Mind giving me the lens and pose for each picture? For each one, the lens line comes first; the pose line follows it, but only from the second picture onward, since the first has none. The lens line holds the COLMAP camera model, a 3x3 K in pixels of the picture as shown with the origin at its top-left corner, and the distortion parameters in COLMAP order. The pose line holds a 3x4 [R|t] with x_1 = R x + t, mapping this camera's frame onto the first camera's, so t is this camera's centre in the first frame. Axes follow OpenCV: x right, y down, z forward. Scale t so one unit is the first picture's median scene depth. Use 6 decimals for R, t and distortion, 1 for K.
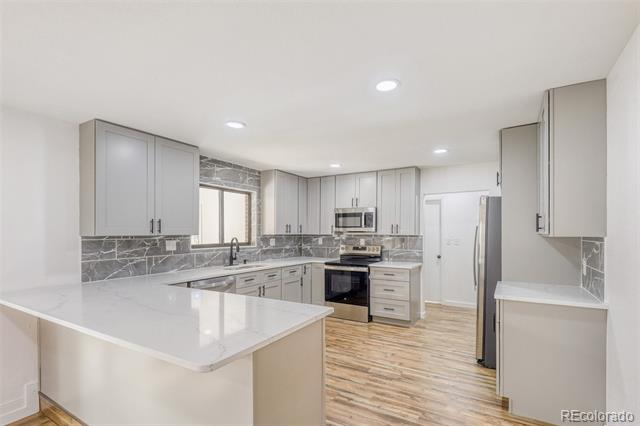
lens RADIAL K [[296.3, 0, 318.9], [0, 296.3, 234.1], [0, 0, 1]] dist [0.005740, -0.002386]
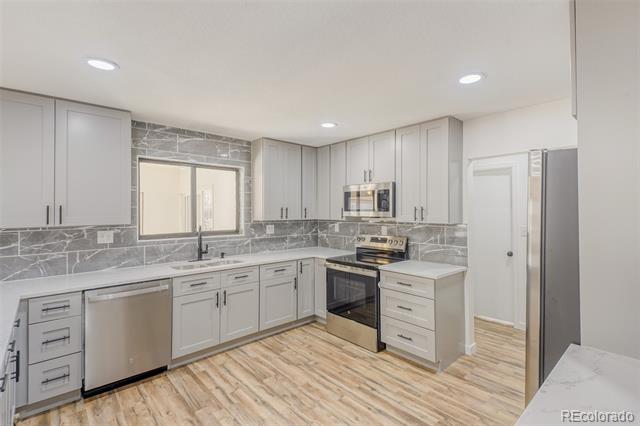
lens RADIAL K [[296.3, 0, 324.8], [0, 296.3, 208.9], [0, 0, 1]] dist [0.005740, -0.002386]
pose [[0.962541, -0.004500, -0.271100, 0.235691], [0.001994, 0.999953, -0.009519, -0.023702], [0.271130, 0.008622, 0.962504, 0.311015]]
